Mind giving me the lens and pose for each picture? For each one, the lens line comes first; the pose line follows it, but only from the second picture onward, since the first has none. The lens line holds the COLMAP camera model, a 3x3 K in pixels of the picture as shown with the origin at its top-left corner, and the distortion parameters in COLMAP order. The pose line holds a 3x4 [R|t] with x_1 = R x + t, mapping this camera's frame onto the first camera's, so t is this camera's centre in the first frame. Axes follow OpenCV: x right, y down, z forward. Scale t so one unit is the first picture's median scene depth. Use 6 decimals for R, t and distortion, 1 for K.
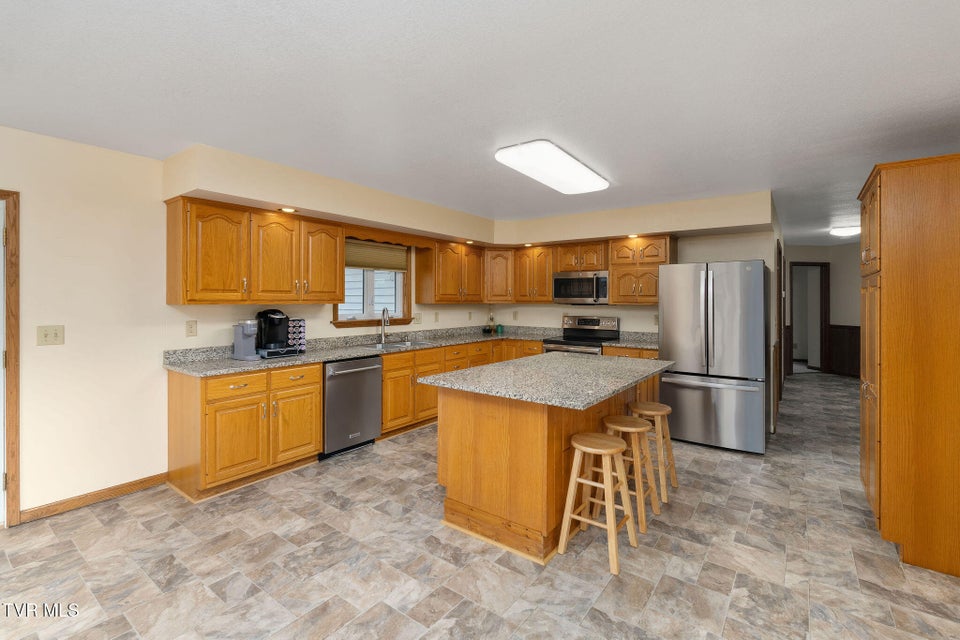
lens RADIAL K [[475.7, 0, 493.0], [0, 475.7, 295.9], [0, 0, 1]] dist [0.002830, 0.000210]
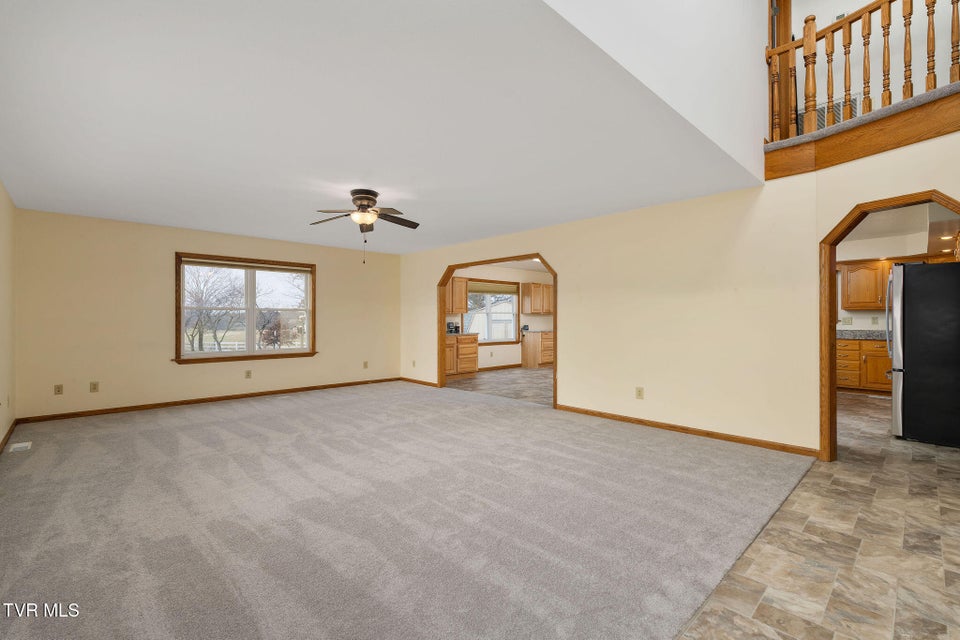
lens RADIAL K [[415.4, 0, 480.0], [0, 415.4, 320.0], [0, 0, 1]] dist [0.000888, -0.000058]
pose [[-0.182810, 0.000063, -0.983148, 1.195127], [0.008374, 0.999964, -0.001493, 0.036557], [0.983113, -0.008505, -0.182804, 0.243051]]
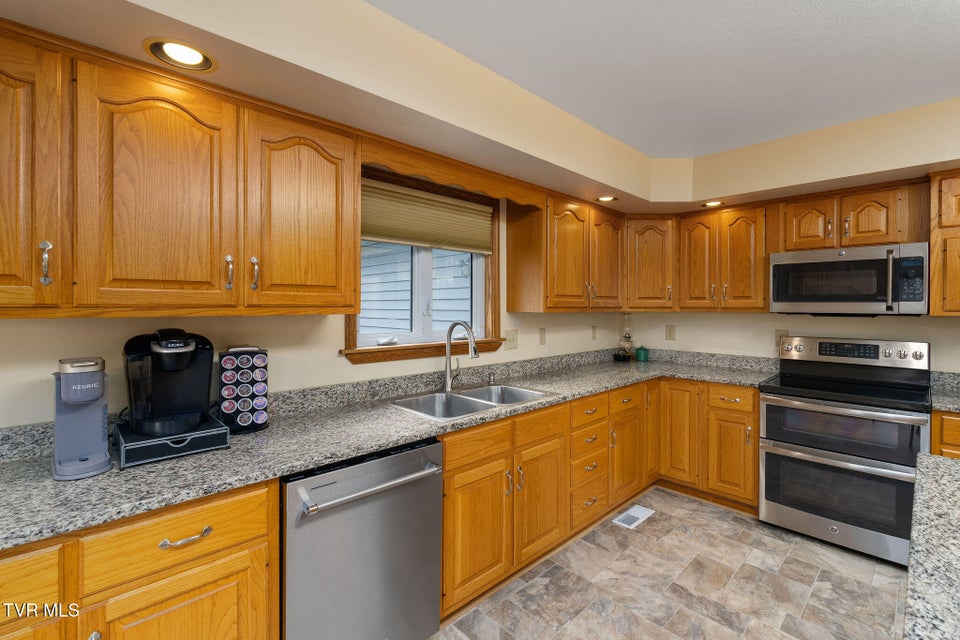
lens RADIAL K [[428.4, 0, 479.6], [0, 428.4, 306.4], [0, 0, 1]] dist [-0.003100, -0.001263]
pose [[0.984207, 0.001264, -0.177015, -0.111079], [0.000591, 0.999945, 0.010428, 0.004066], [0.177018, -0.010367, 0.984153, 0.526910]]
